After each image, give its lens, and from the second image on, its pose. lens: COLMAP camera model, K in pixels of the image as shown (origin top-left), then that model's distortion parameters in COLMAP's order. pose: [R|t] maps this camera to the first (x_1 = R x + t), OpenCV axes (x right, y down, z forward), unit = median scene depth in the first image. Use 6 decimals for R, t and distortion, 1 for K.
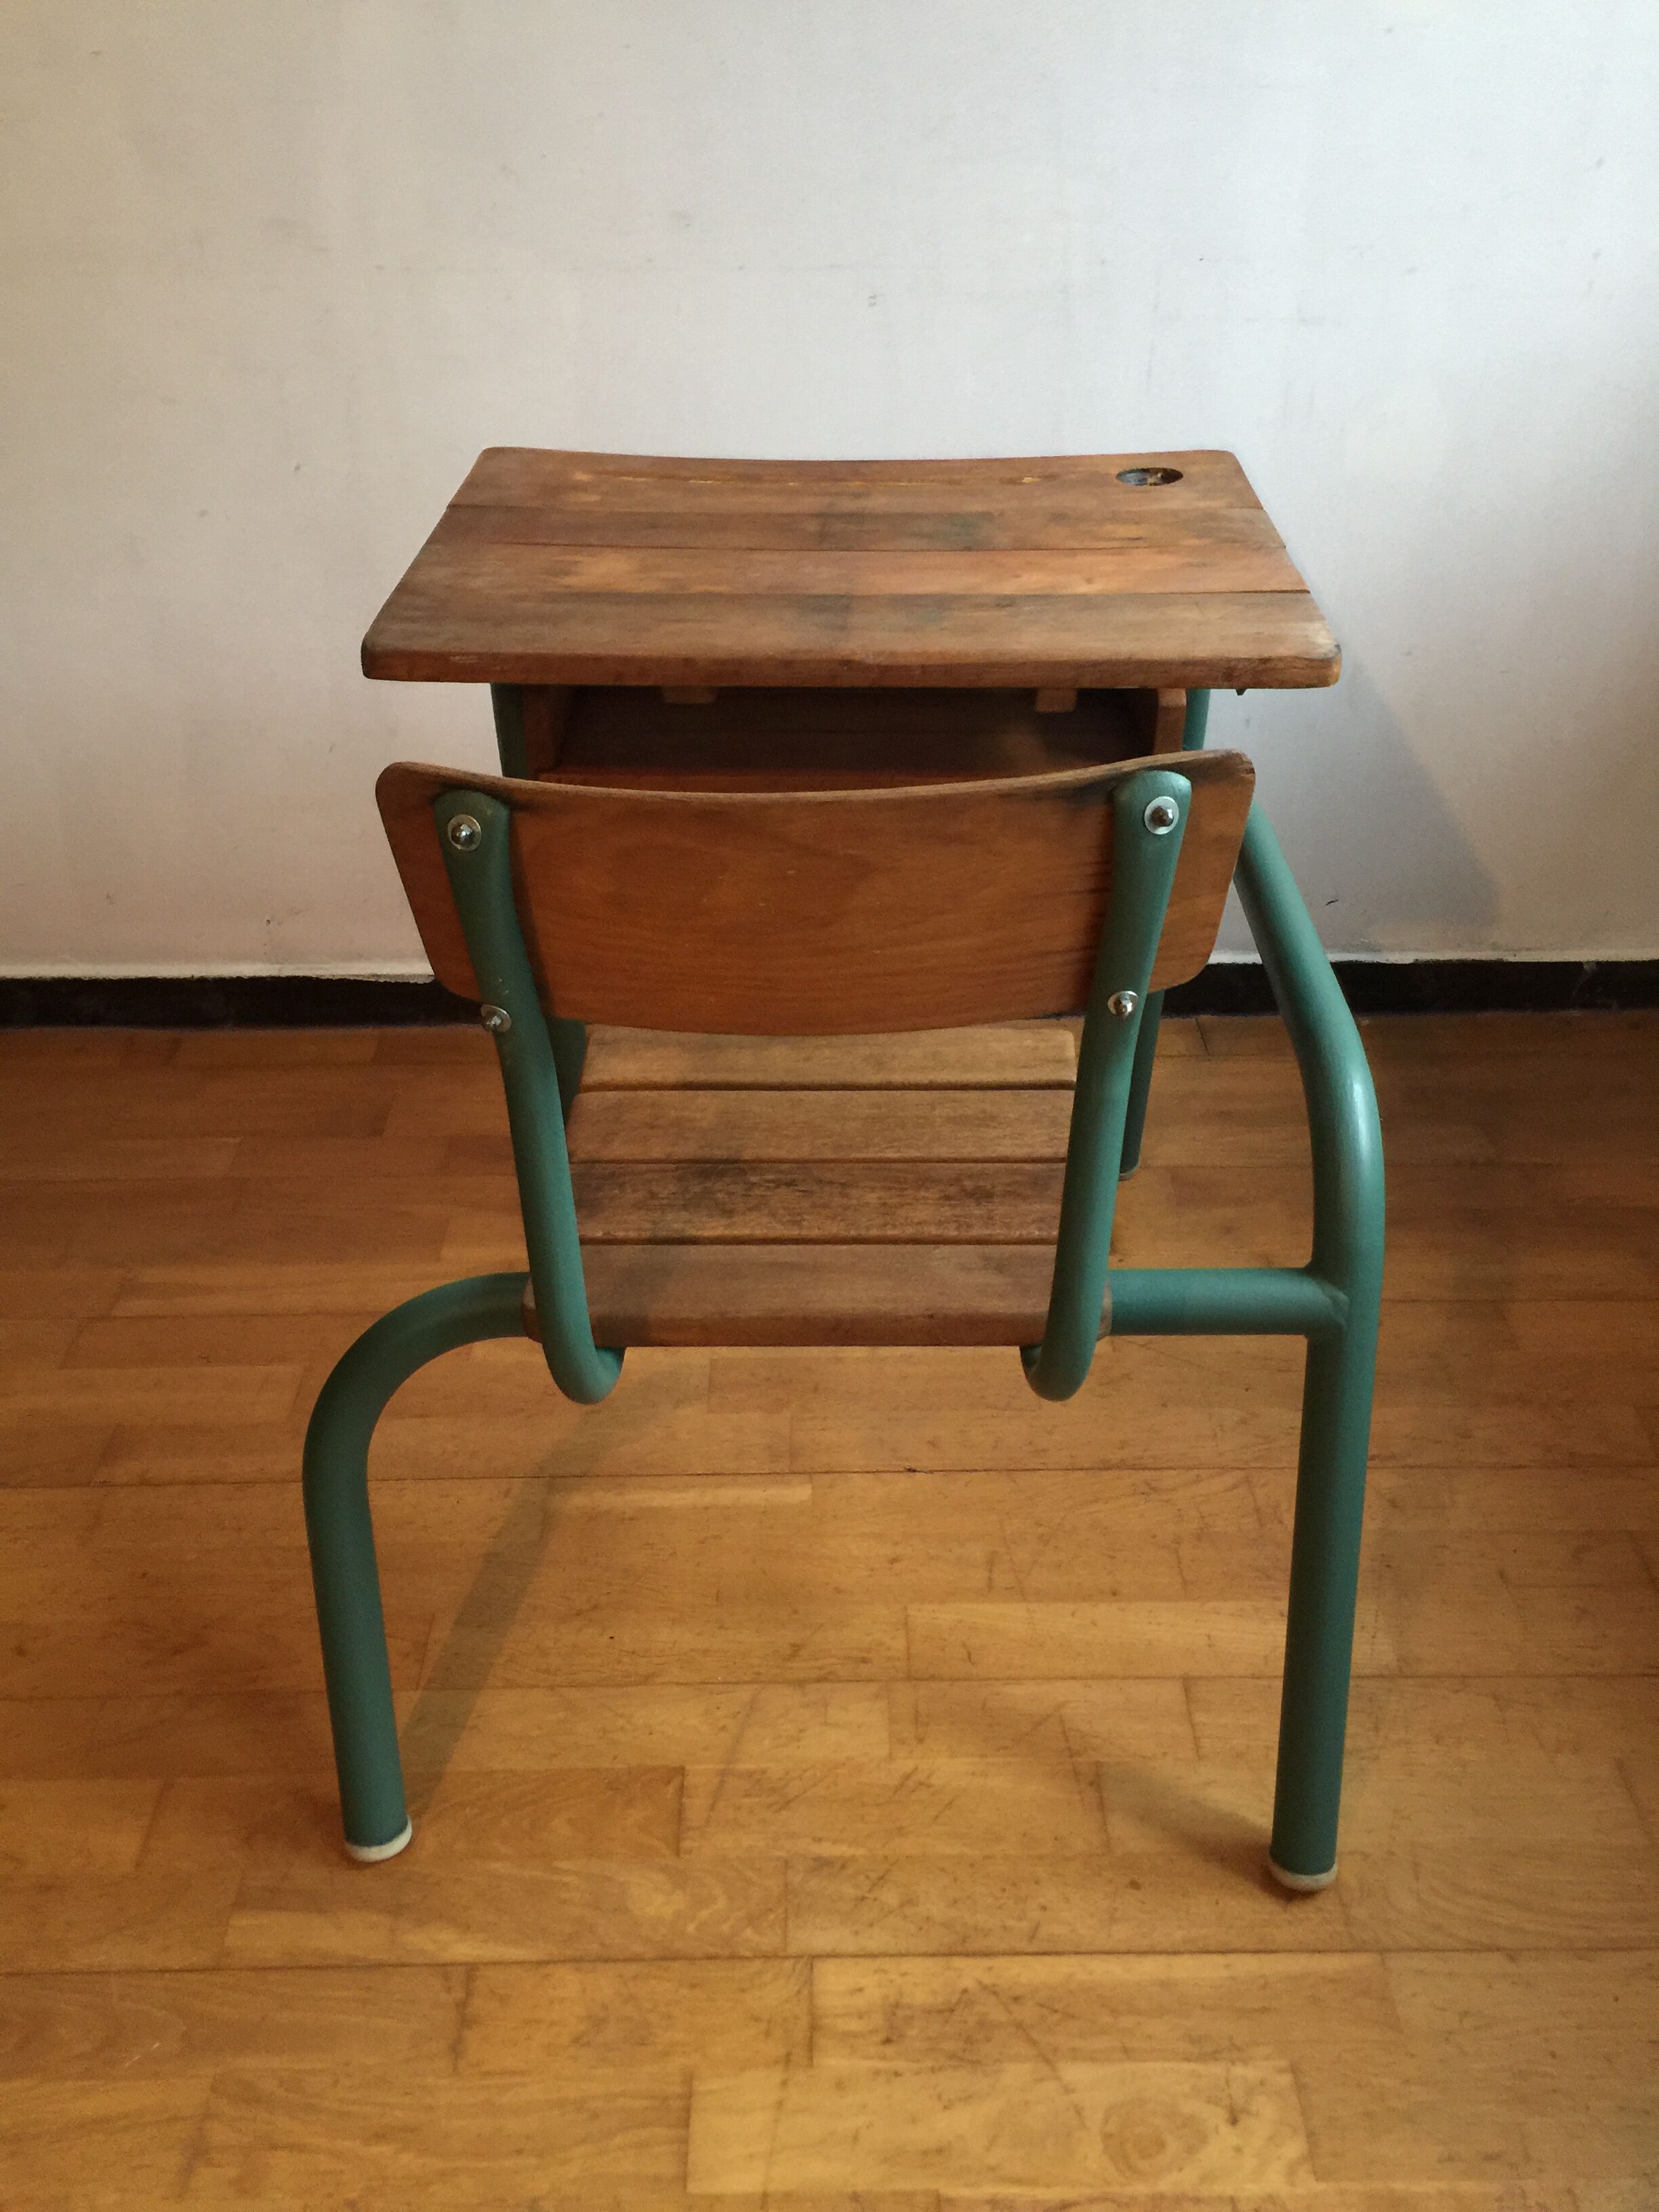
lens RADIAL K [[1900.1, 0, 834.7], [0, 1900.1, 1094.4], [0, 0, 1]] dist [0.084354, -0.118822]
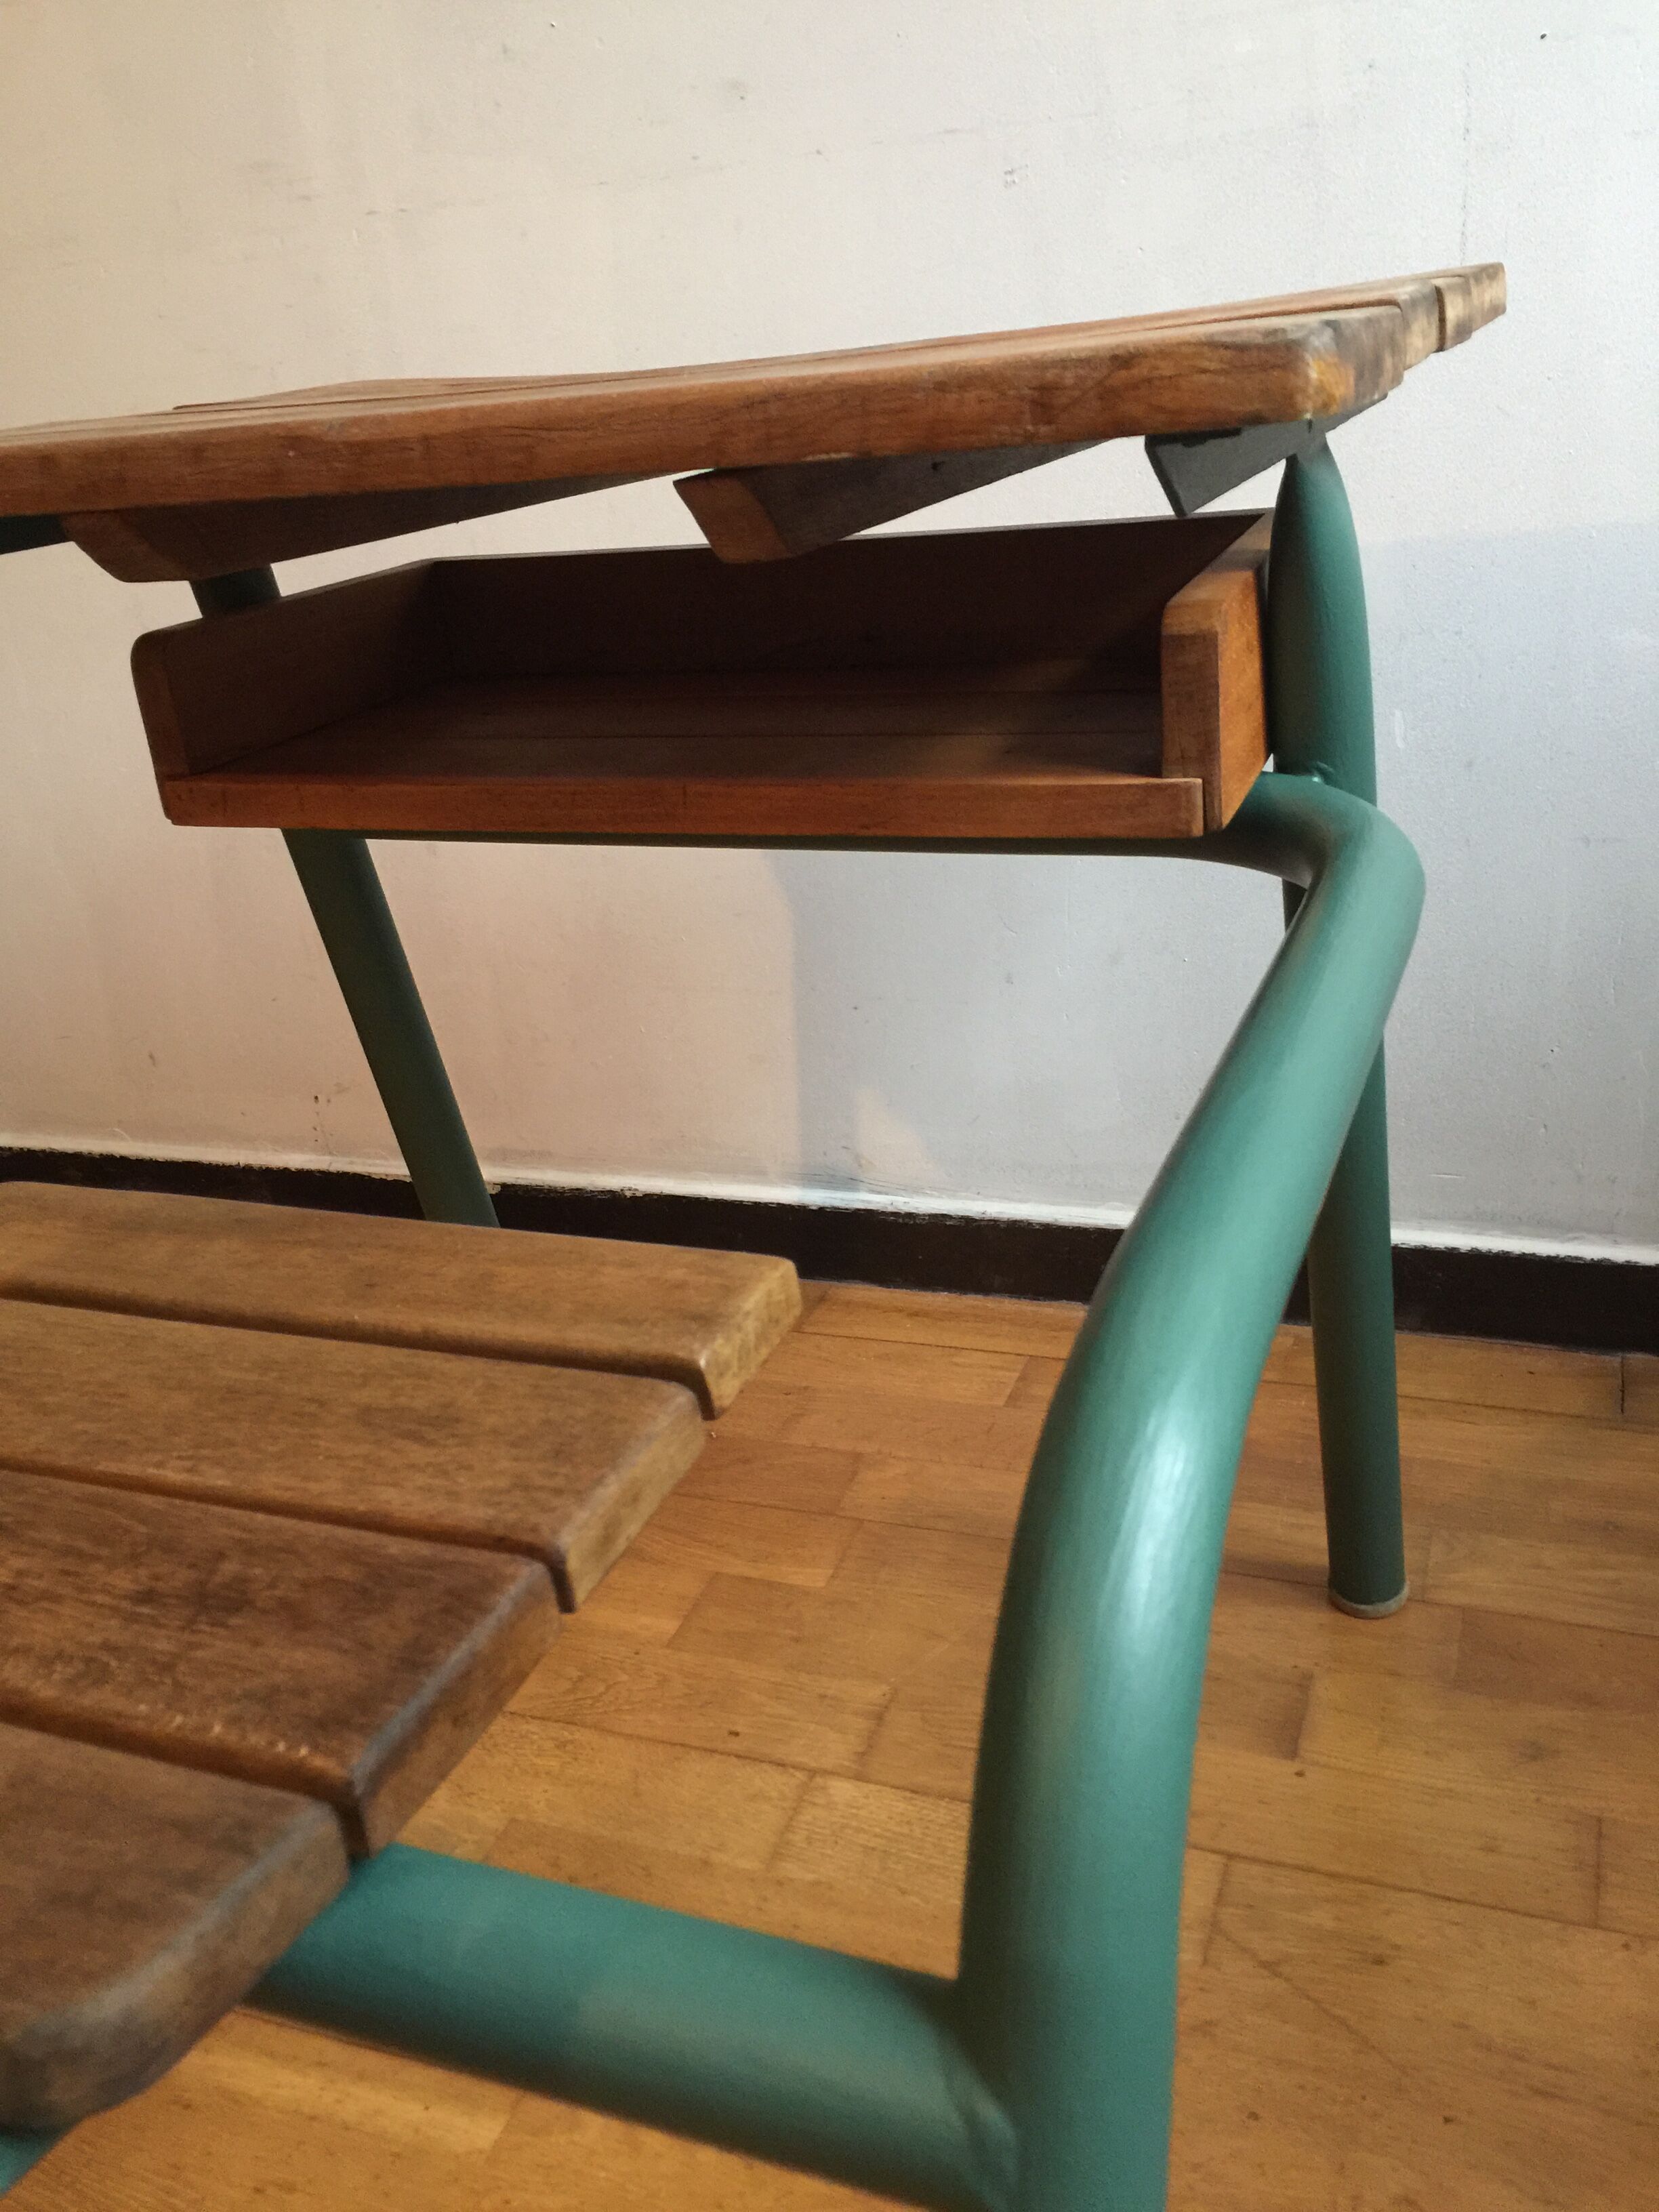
lens RADIAL K [[1900.1, 0, 823.4], [0, 1900.1, 1082.5], [0, 0, 1]] dist [0.084354, -0.118822]
pose [[0.923019, 0.054249, -0.380910, 0.268616], [-0.119962, 0.981237, -0.150943, -0.006508], [0.365574, 0.185018, 0.912208, 0.518261]]
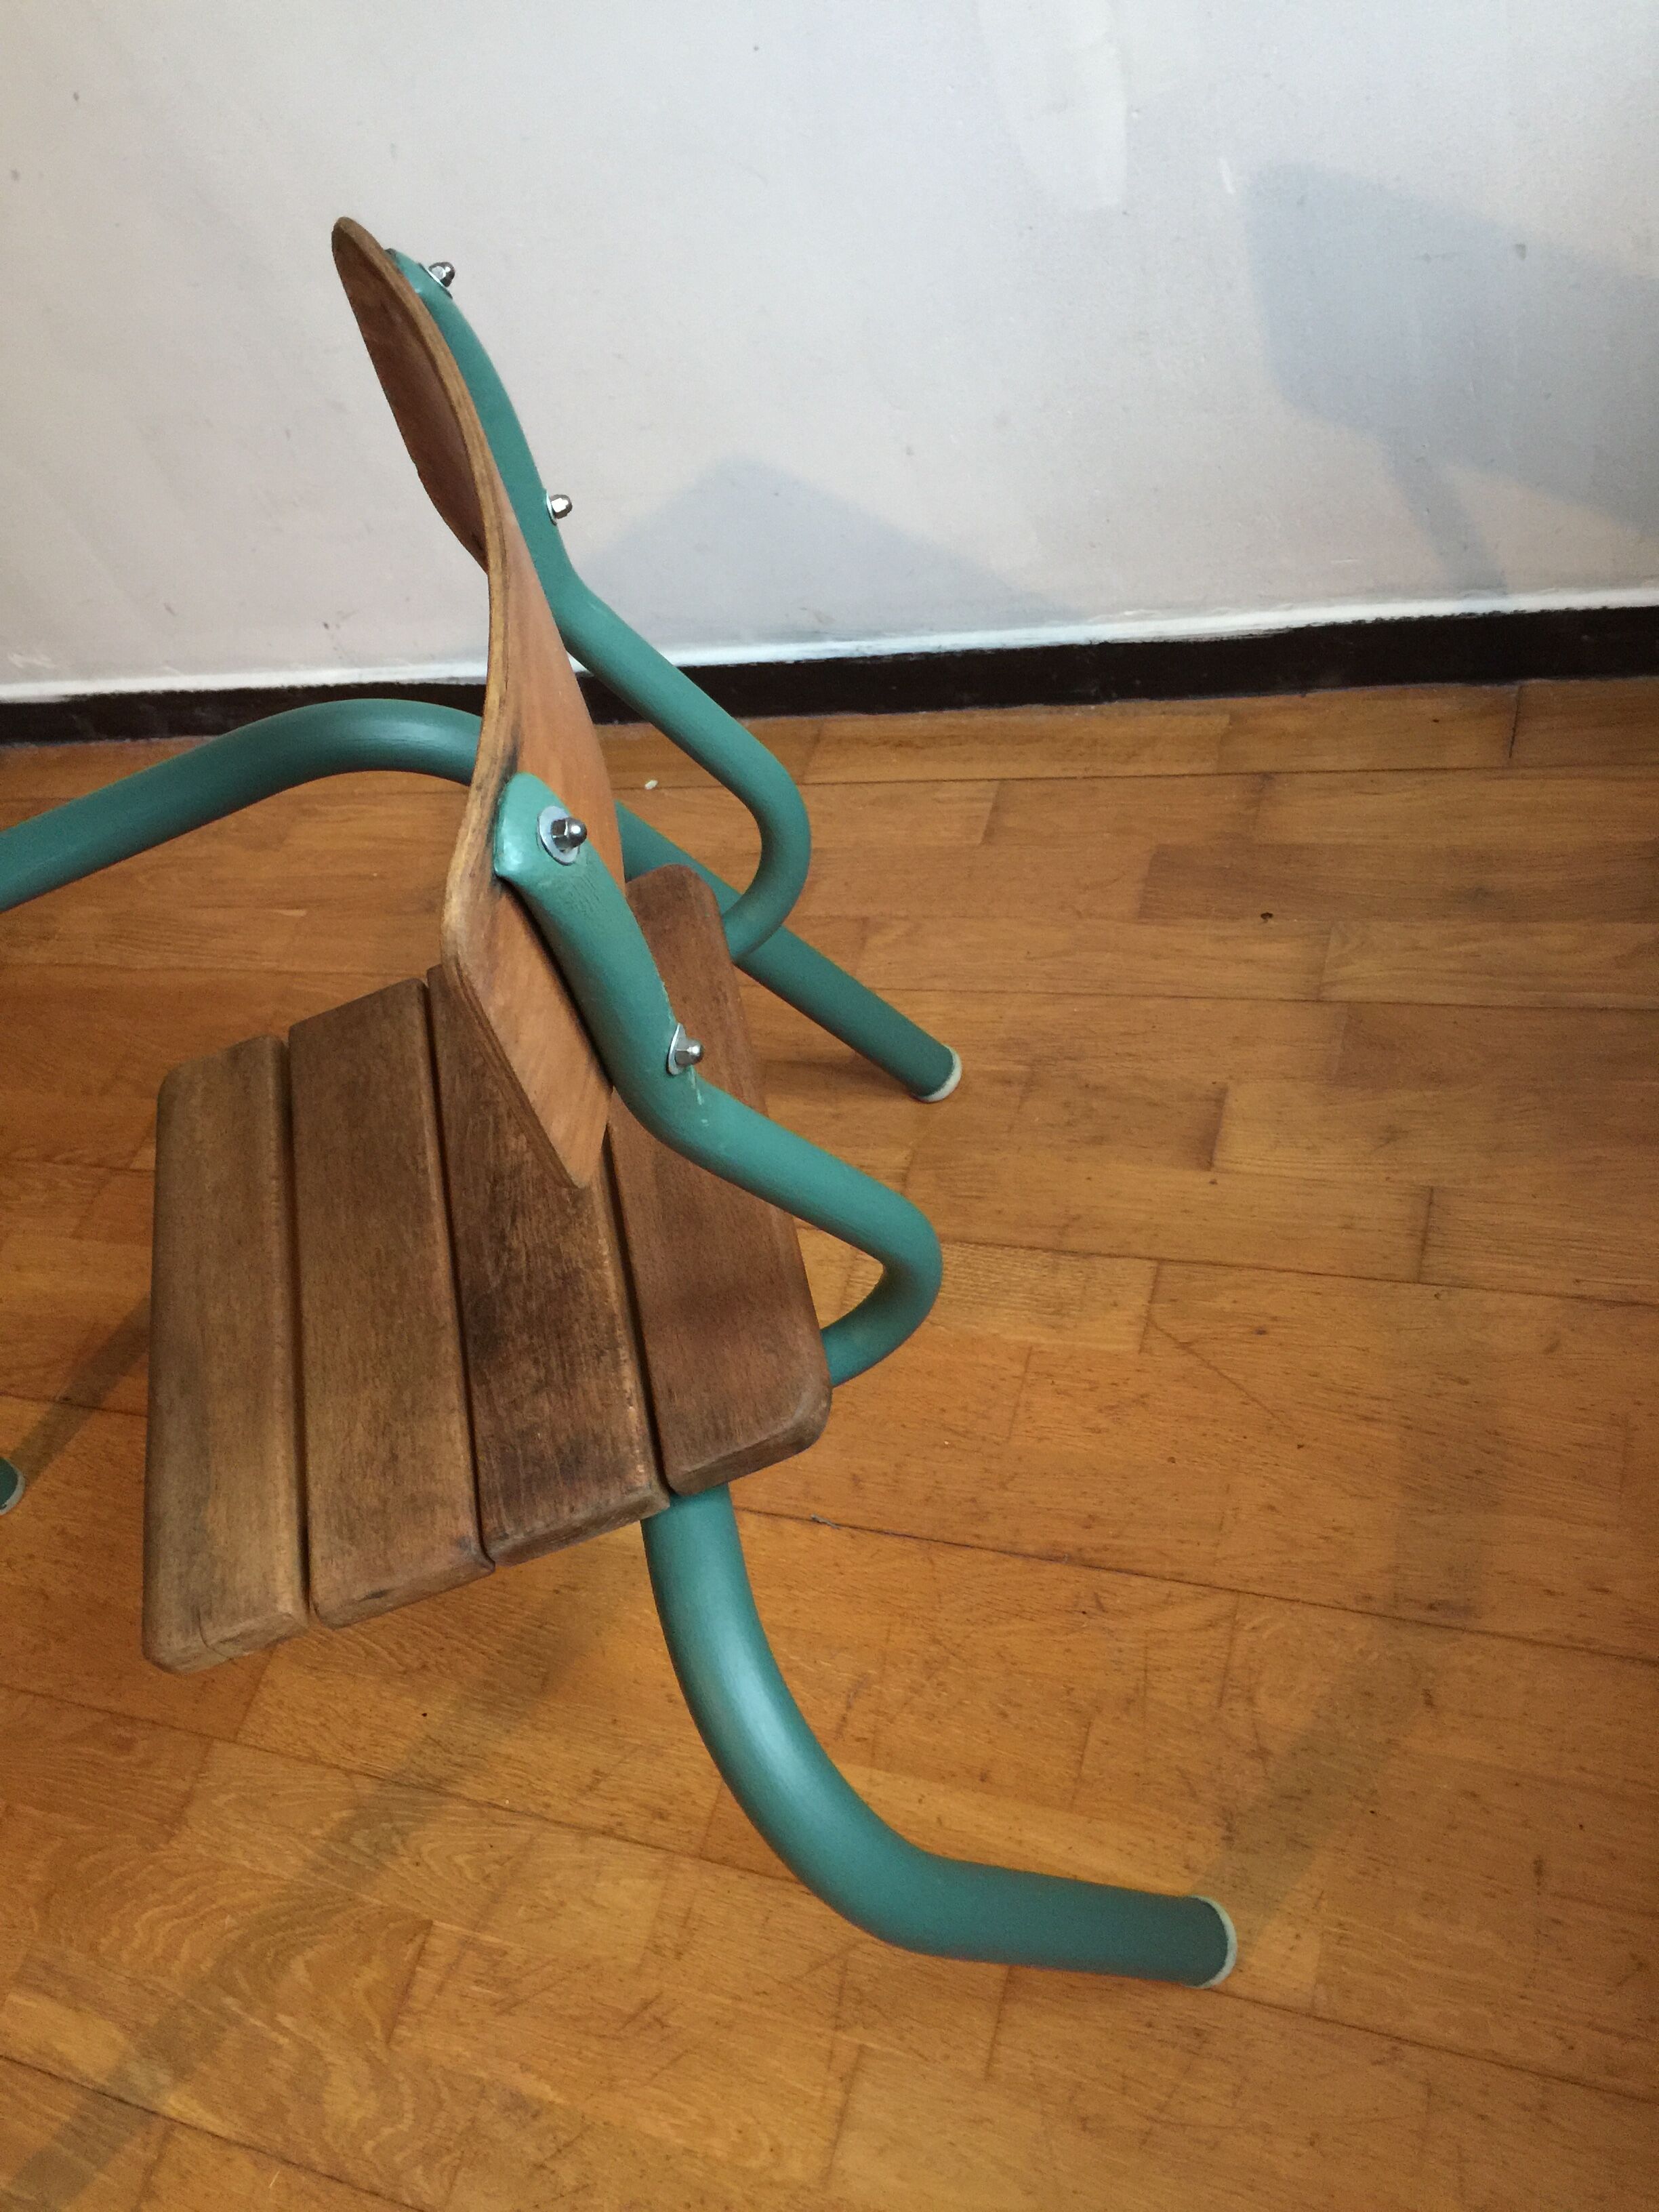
lens RADIAL K [[1900.1, 0, 830.1], [0, 1900.1, 1109.7], [0, 0, 1]] dist [0.084354, -0.118822]
pose [[0.901081, 0.065971, -0.428604, 0.392452], [0.116066, 0.915613, 0.384944, -0.274217], [0.417831, -0.396612, 0.817384, 0.454331]]
